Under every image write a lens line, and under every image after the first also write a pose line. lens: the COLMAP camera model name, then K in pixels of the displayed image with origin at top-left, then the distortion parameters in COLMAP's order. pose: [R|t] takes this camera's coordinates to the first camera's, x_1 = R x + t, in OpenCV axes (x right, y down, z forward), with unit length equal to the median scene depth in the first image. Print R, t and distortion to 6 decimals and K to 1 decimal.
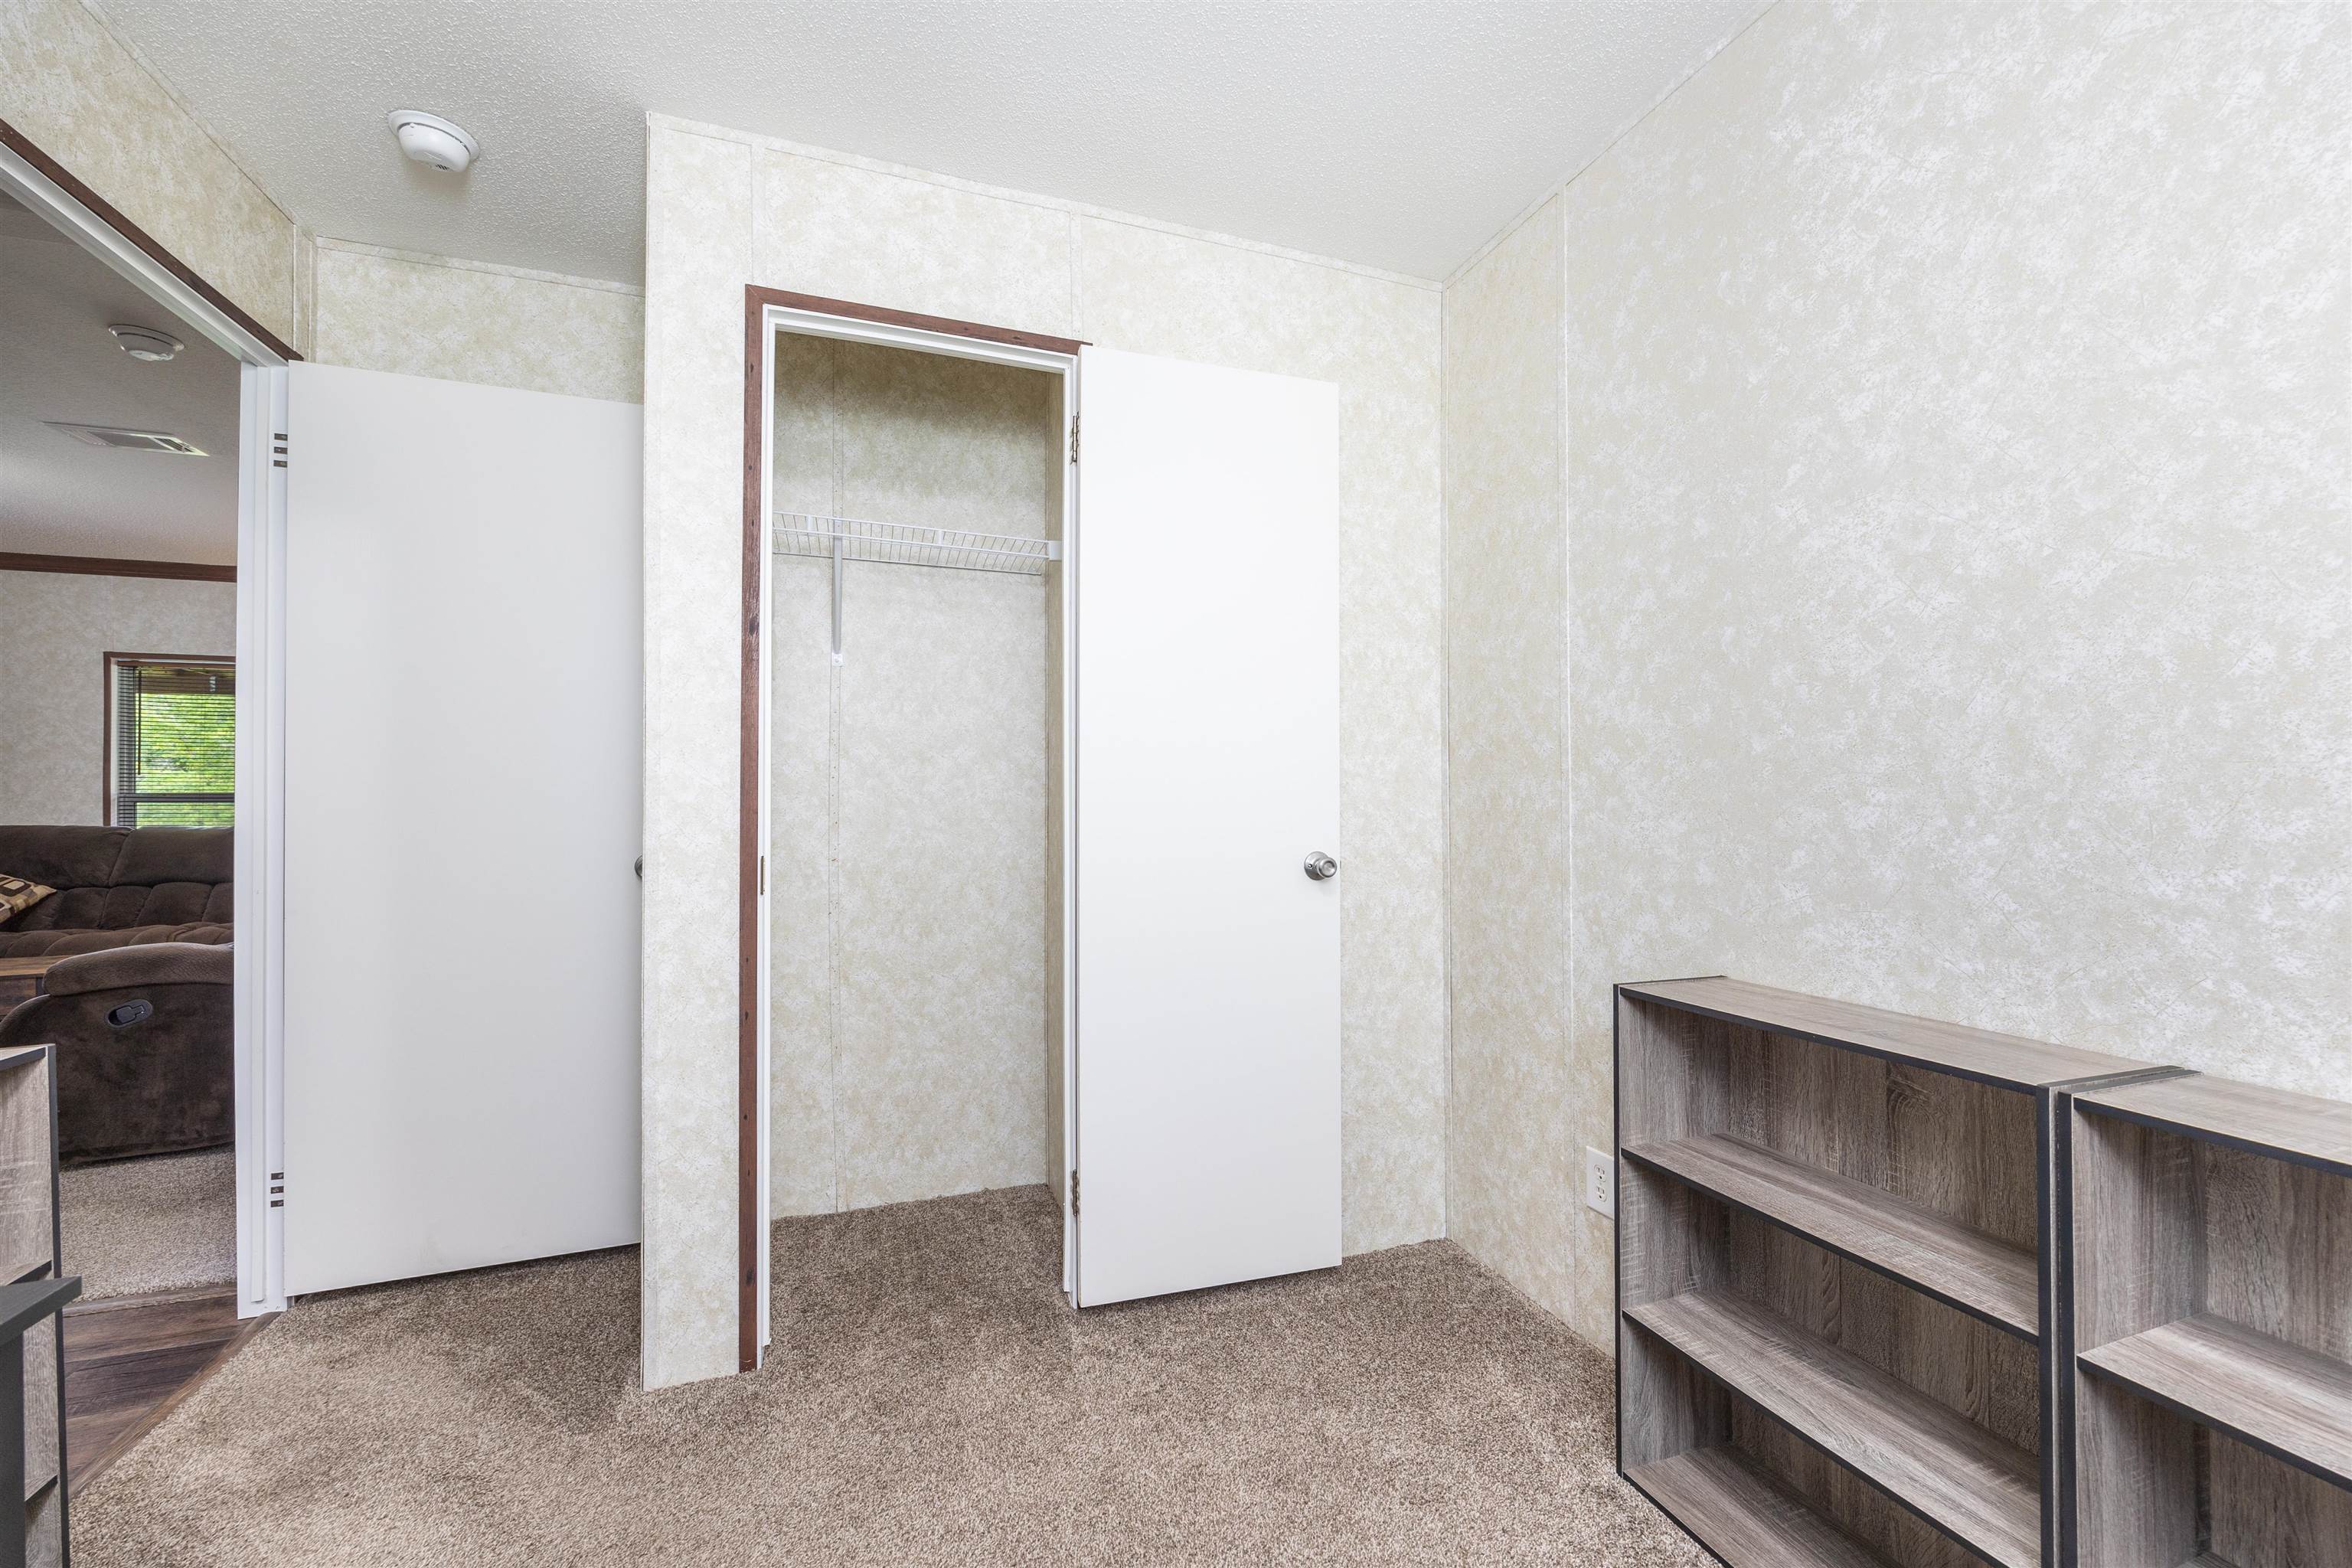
lens RADIAL K [[933.3, 0, 1176.8], [0, 933.3, 792.7], [0, 0, 1]] dist [-0.005686, 0.000904]
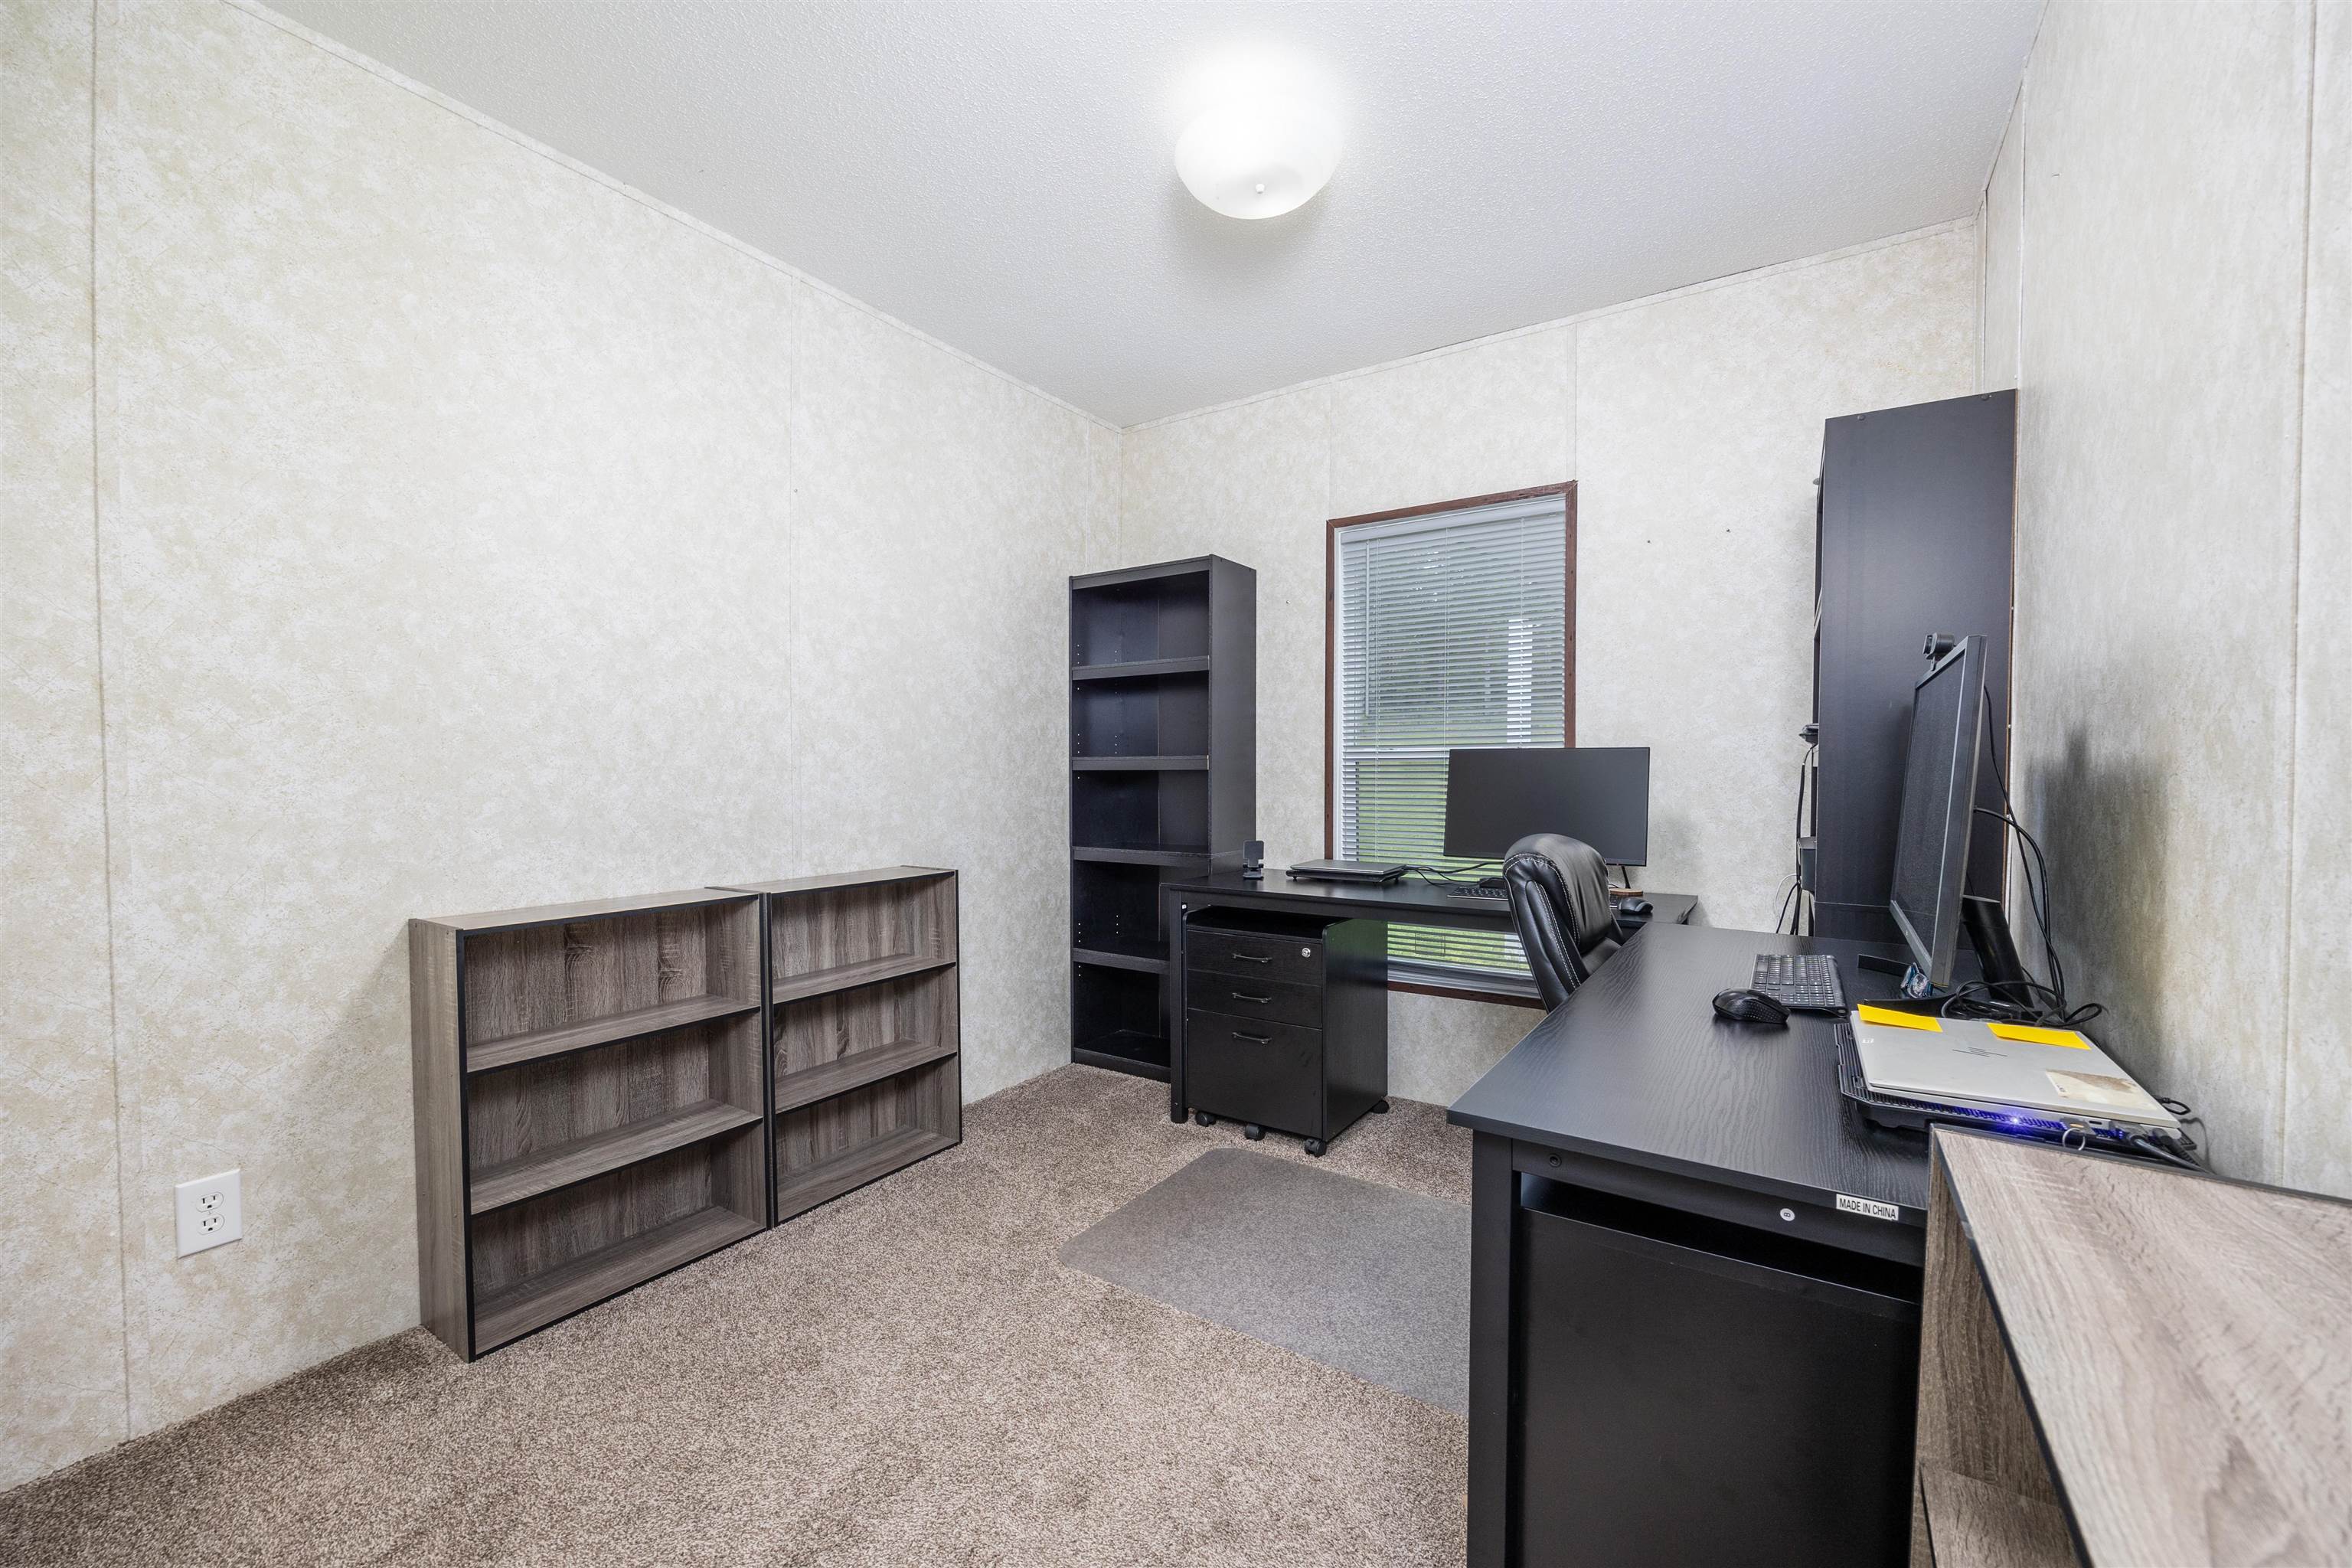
lens RADIAL K [[933.3, 0, 1178.2], [0, 933.3, 788.3], [0, 0, 1]] dist [-0.005686, 0.000904]
pose [[-0.601972, -0.011386, 0.798436, -1.035774], [-0.004110, 0.999929, 0.011161, 0.025719], [-0.798507, 0.003437, -0.601976, 1.106689]]
